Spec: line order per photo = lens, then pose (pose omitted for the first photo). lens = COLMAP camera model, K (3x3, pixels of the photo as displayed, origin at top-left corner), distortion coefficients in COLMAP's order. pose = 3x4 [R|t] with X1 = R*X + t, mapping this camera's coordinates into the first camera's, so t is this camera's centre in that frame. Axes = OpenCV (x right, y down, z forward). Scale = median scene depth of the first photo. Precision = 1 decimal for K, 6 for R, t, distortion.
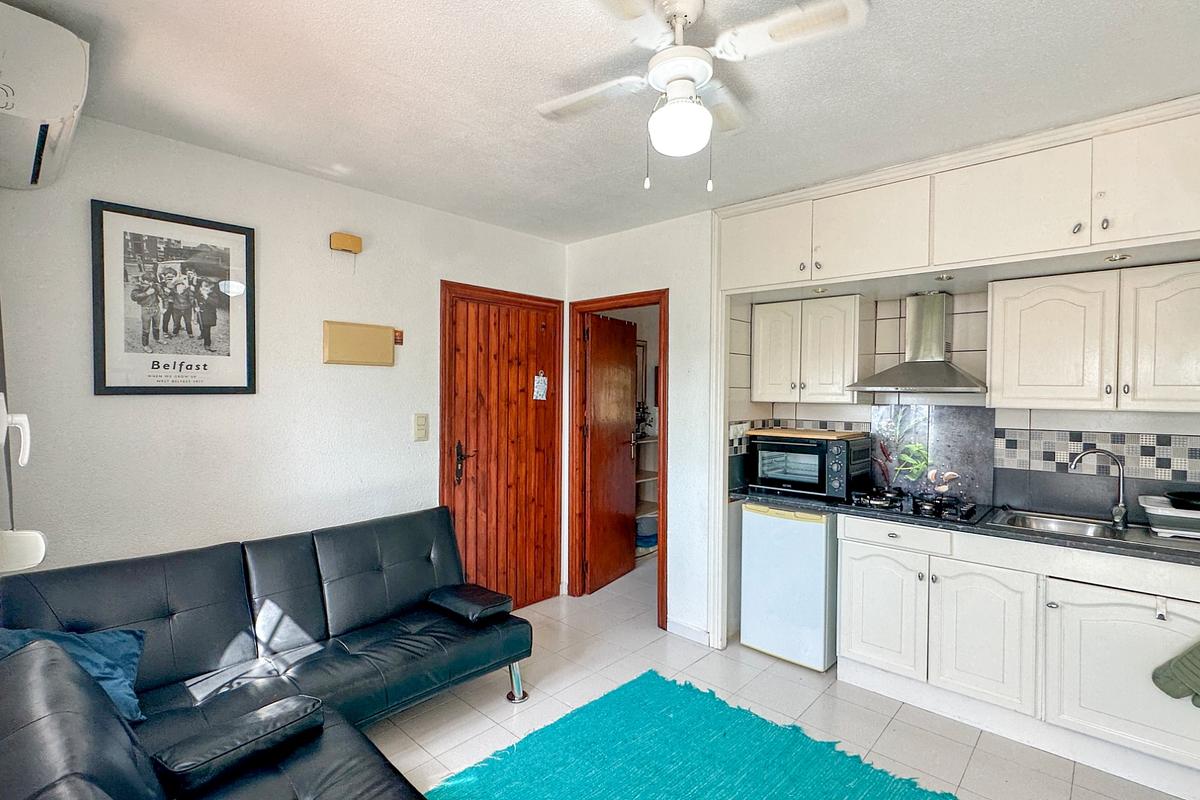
lens RADIAL K [[567.4, 0, 600.0], [0, 567.4, 400.0], [0, 0, 1]] dist [0.000181, -0.000029]
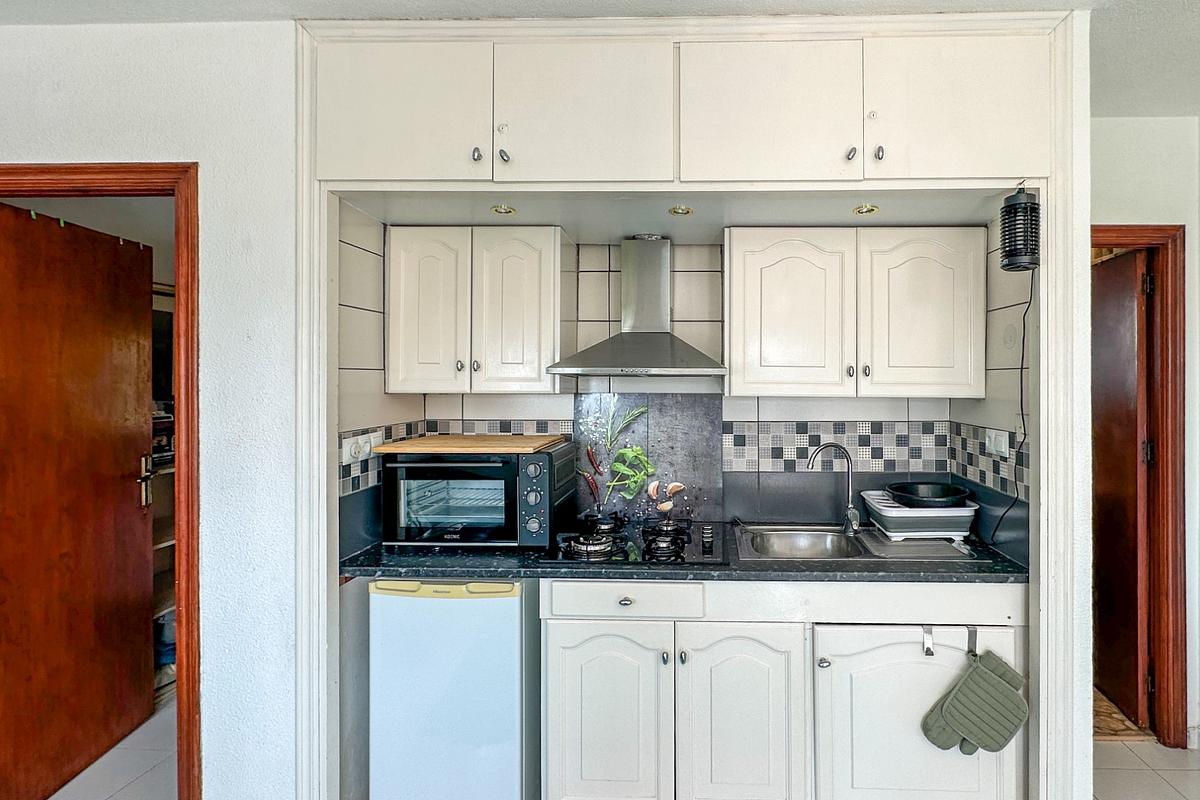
lens RADIAL K [[597.9, 0, 685.2], [0, 597.9, 380.6], [0, 0, 1]] dist [-0.001073, -0.000122]
pose [[0.758599, -0.010218, 0.651477, 0.117473], [0.013566, 0.999908, -0.000114, -0.006705], [-0.651416, 0.008924, 0.758668, 0.392416]]
